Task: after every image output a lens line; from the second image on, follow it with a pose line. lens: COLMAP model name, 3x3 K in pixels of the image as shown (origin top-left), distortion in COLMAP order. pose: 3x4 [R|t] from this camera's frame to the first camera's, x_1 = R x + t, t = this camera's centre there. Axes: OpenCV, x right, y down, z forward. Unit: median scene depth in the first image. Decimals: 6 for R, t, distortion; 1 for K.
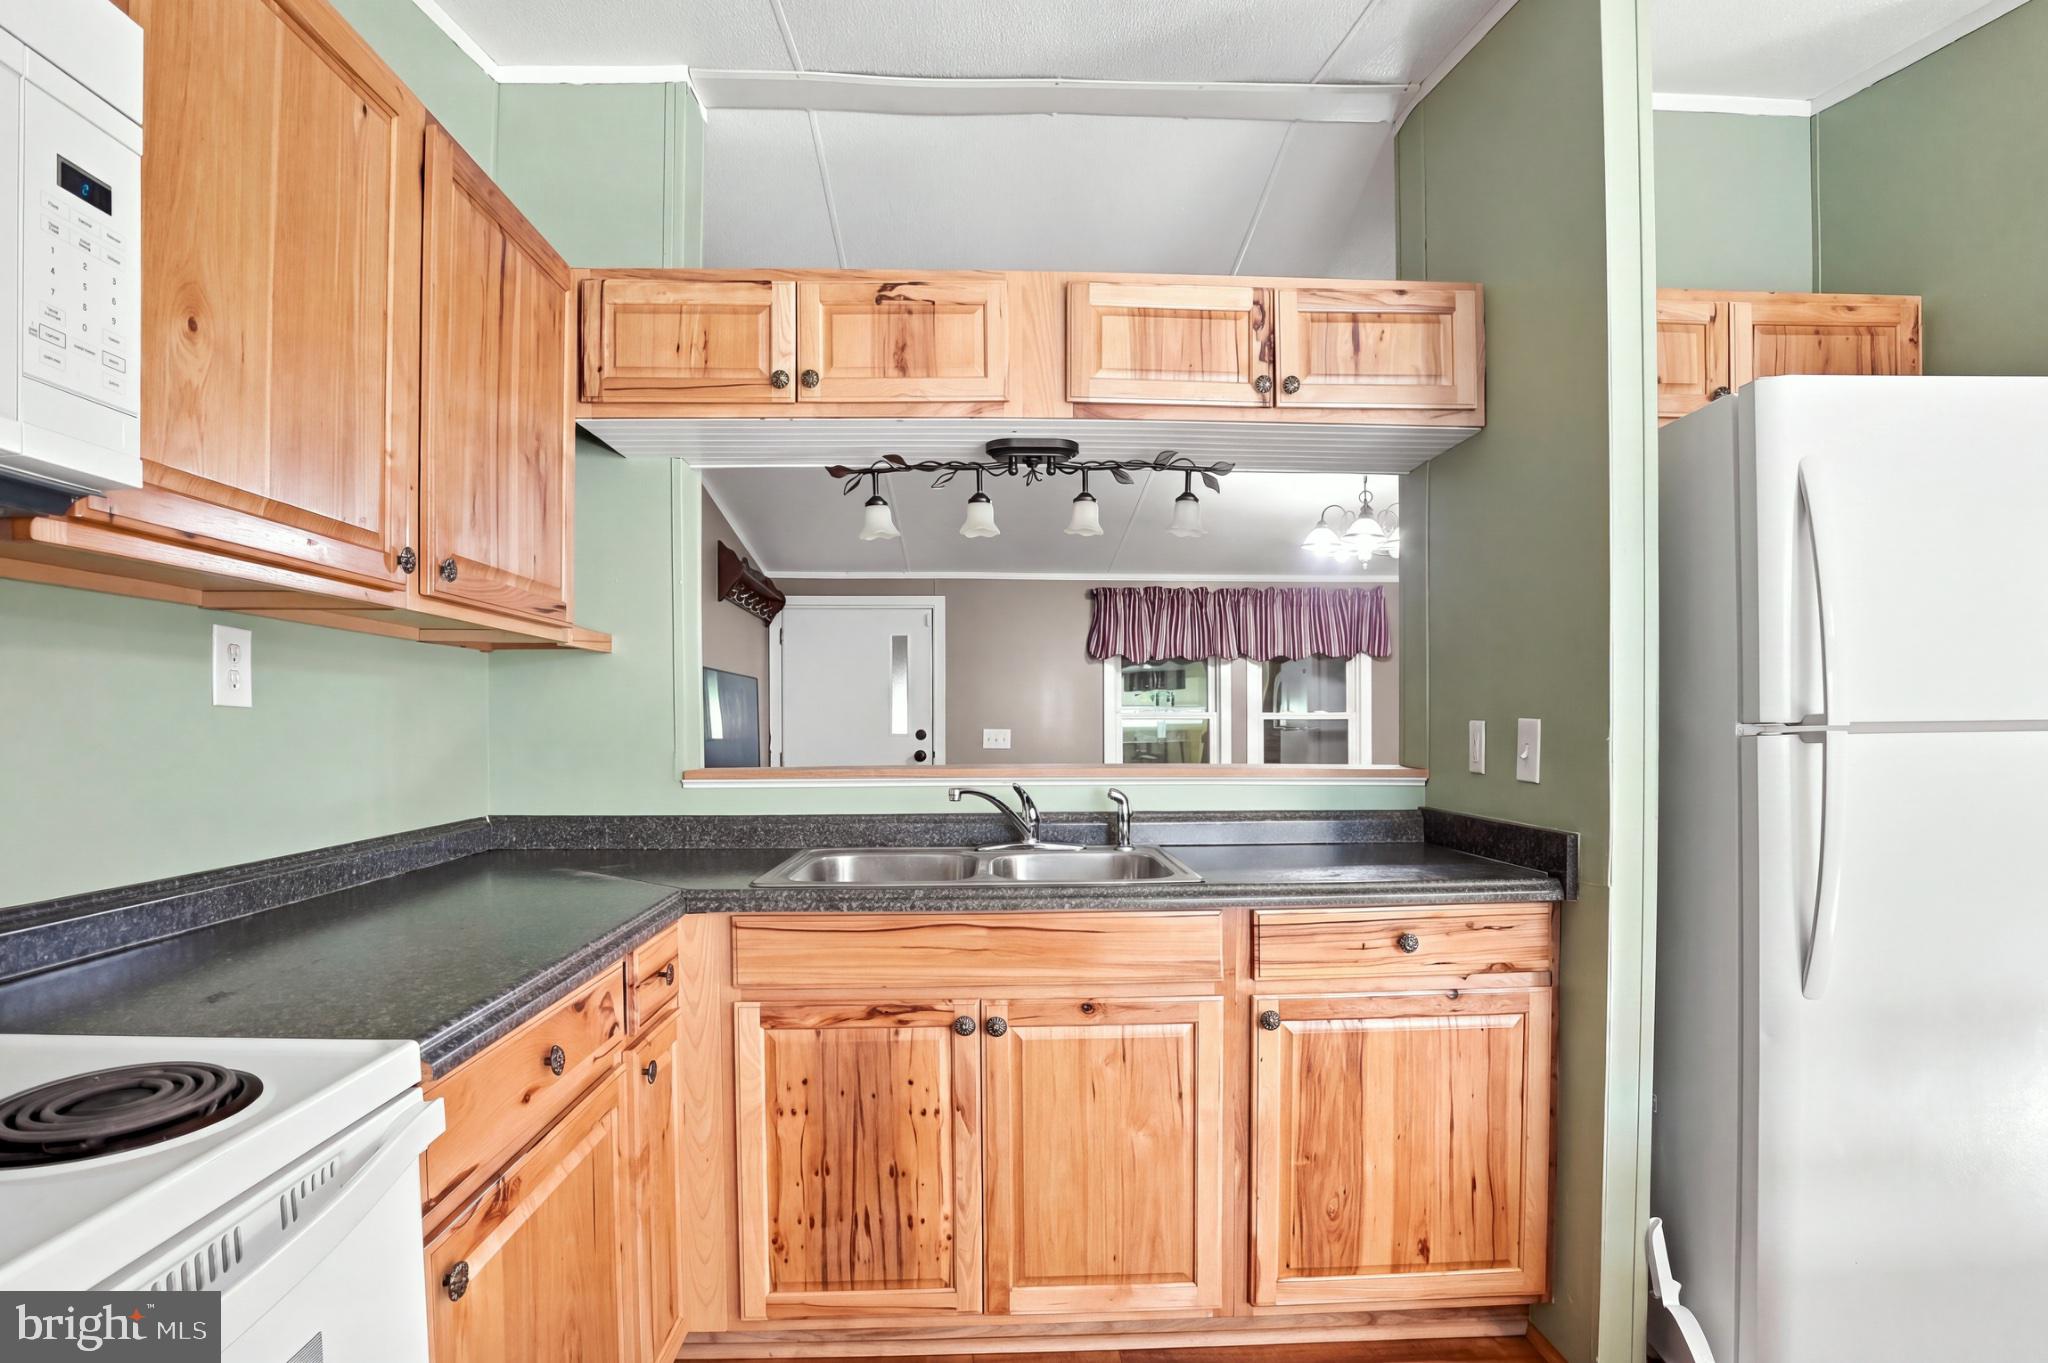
lens RADIAL K [[1009.5, 0, 1013.0], [0, 1009.5, 731.9], [0, 0, 1]] dist [-0.049350, 0.000027]
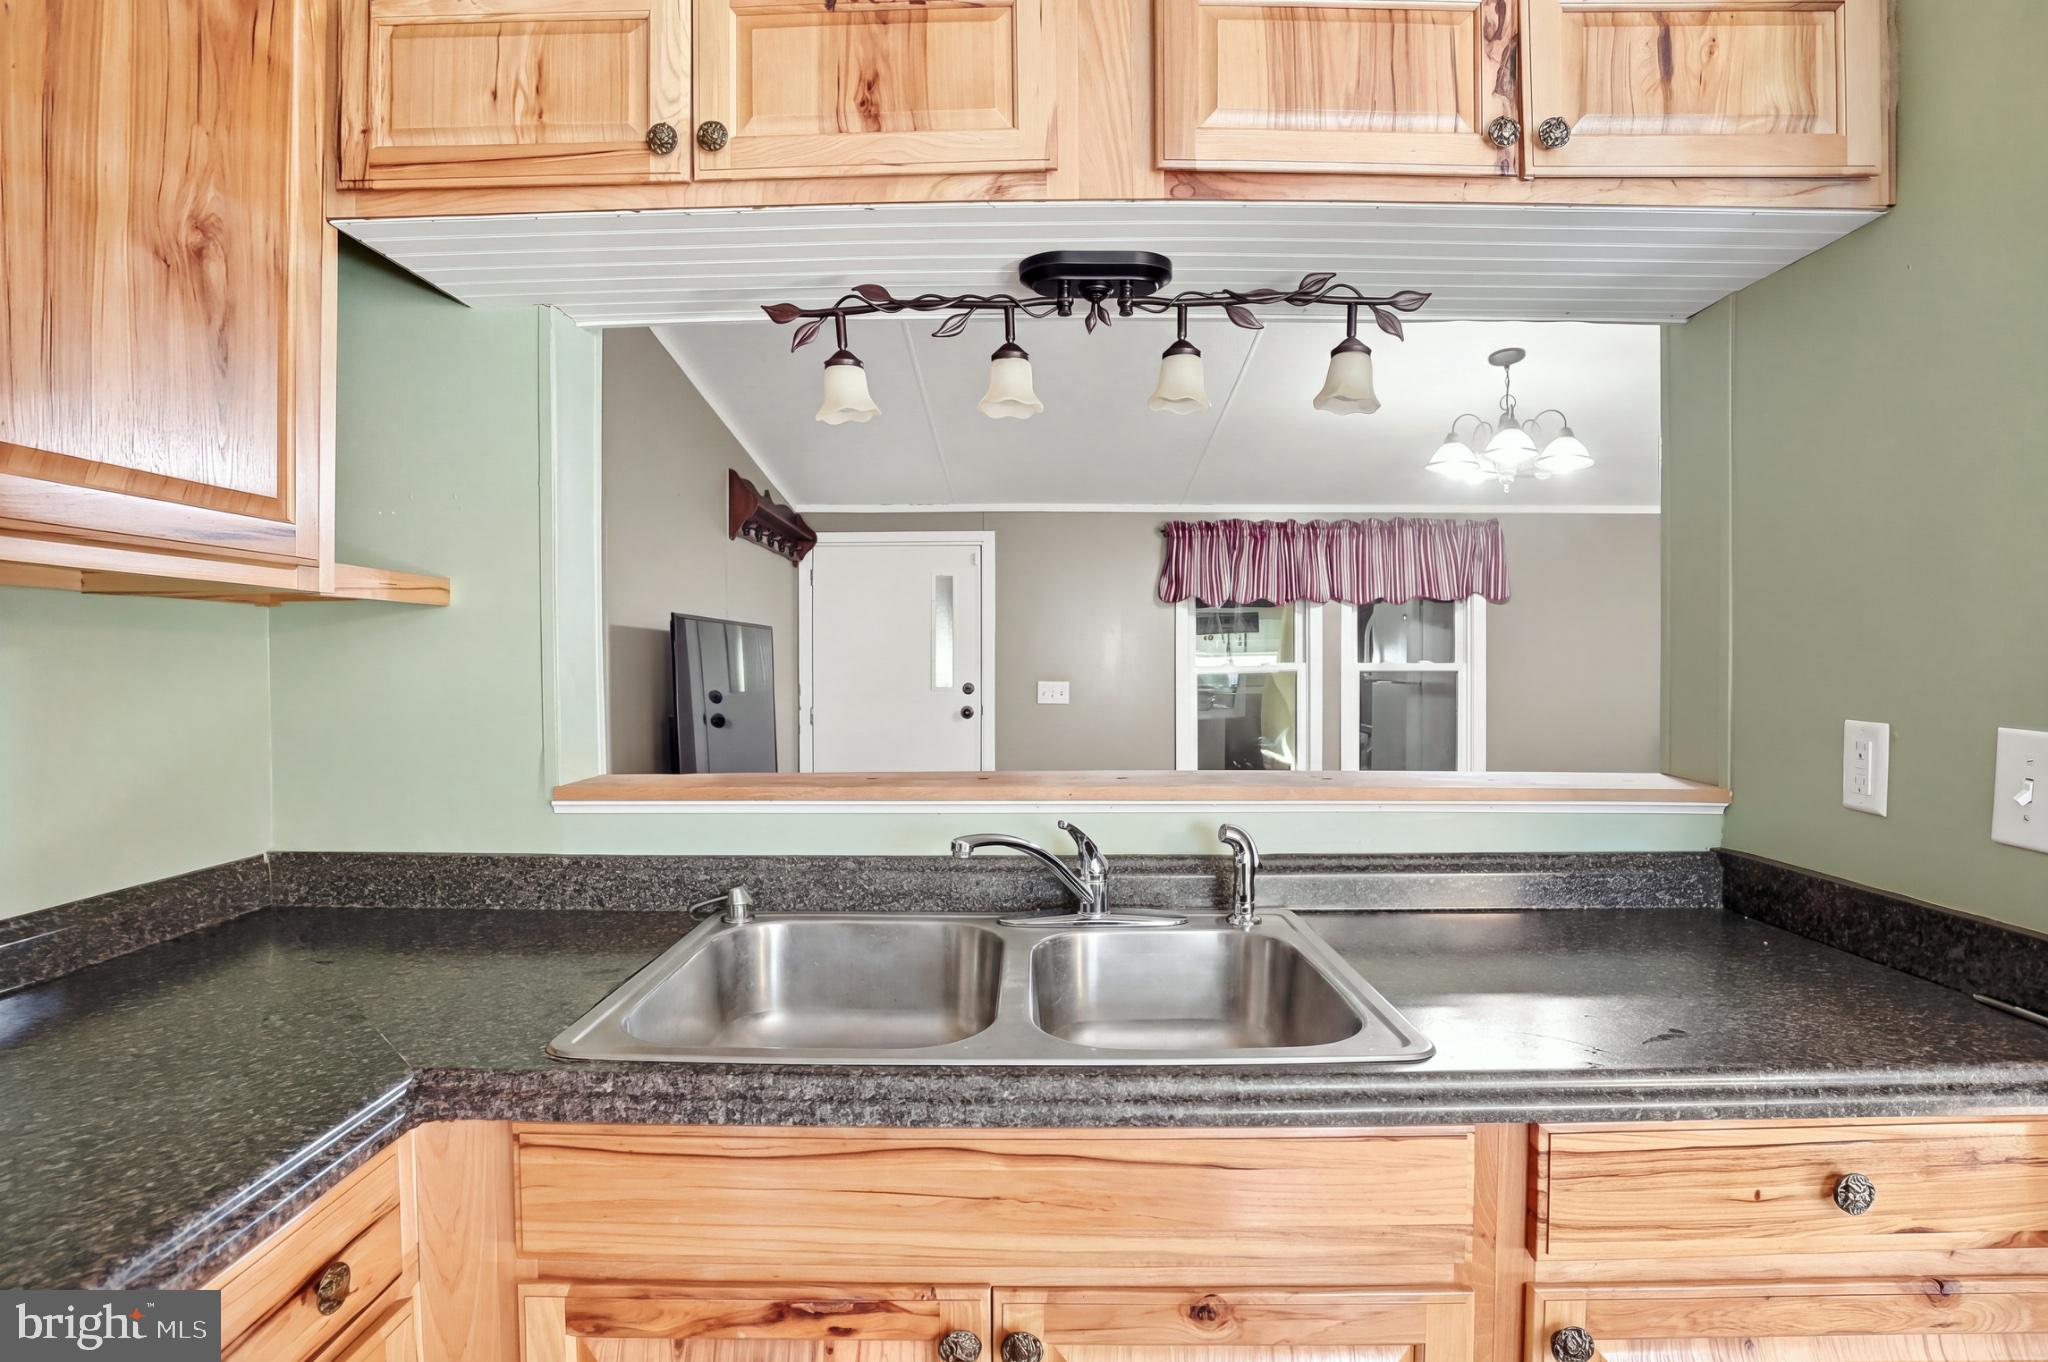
lens RADIAL K [[1009.5, 0, 1012.4], [0, 1009.5, 673.8], [0, 0, 1]] dist [-0.049350, 0.000027]
pose [[0.998107, 0.001546, -0.061478, 0.006388], [-0.001488, 0.999998, 0.000991, -0.036633], [0.061480, -0.000898, 0.998108, 0.389117]]
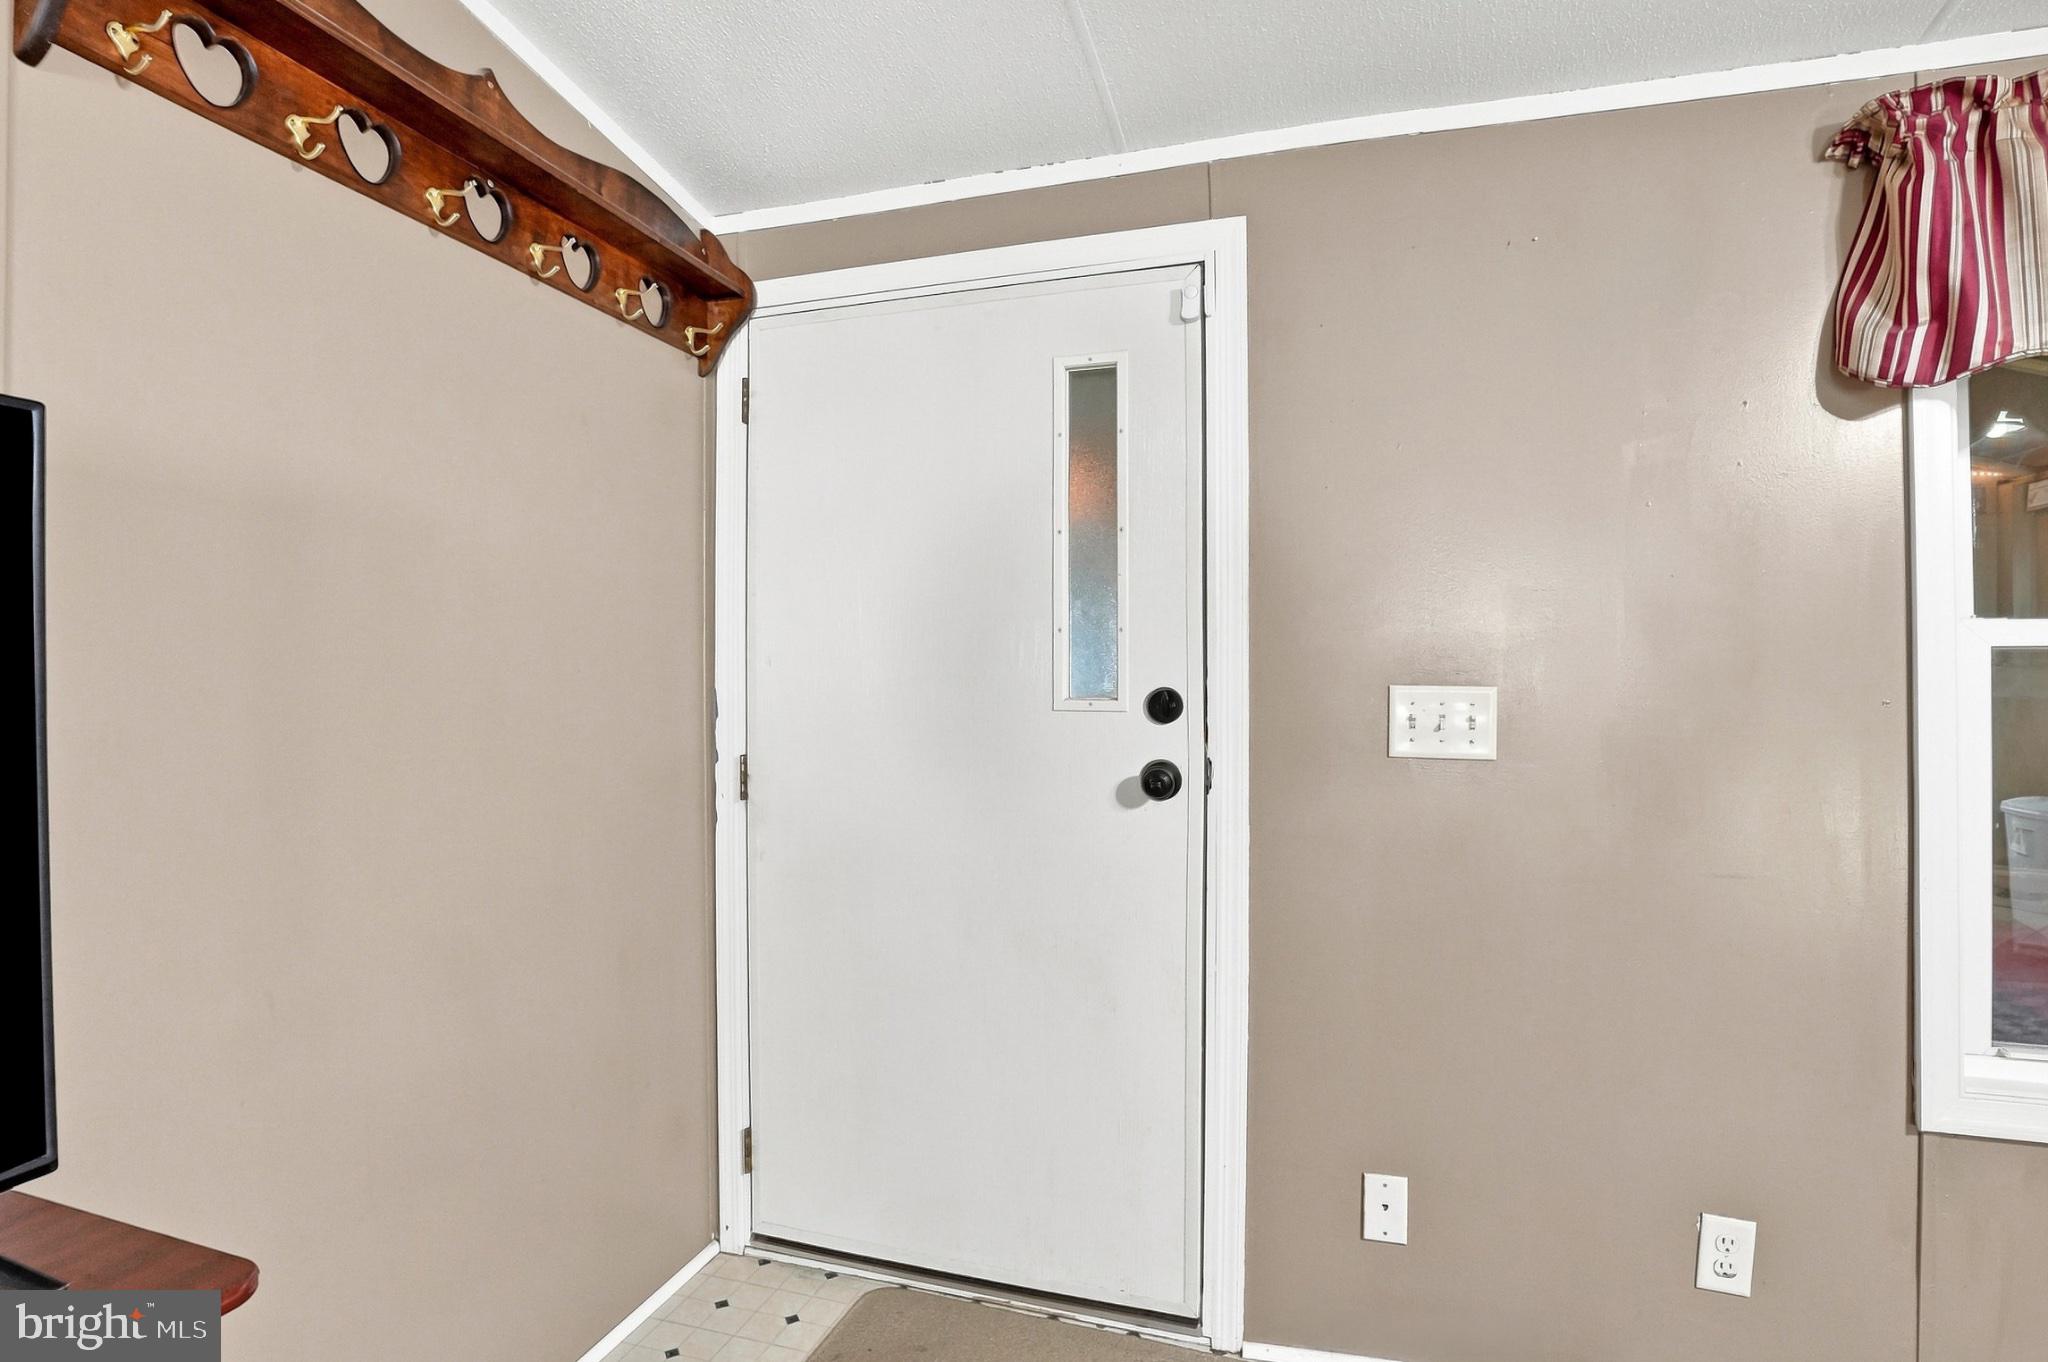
lens RADIAL K [[1009.5, 0, 1030.1], [0, 1009.5, 664.2], [0, 0, 1]] dist [-0.049350, 0.000027]
pose [[0.941866, 0.000710, -0.335988, -0.099575], [-0.004726, 0.999927, -0.011135, -0.018586], [0.335955, 0.012075, 0.941801, 2.326769]]
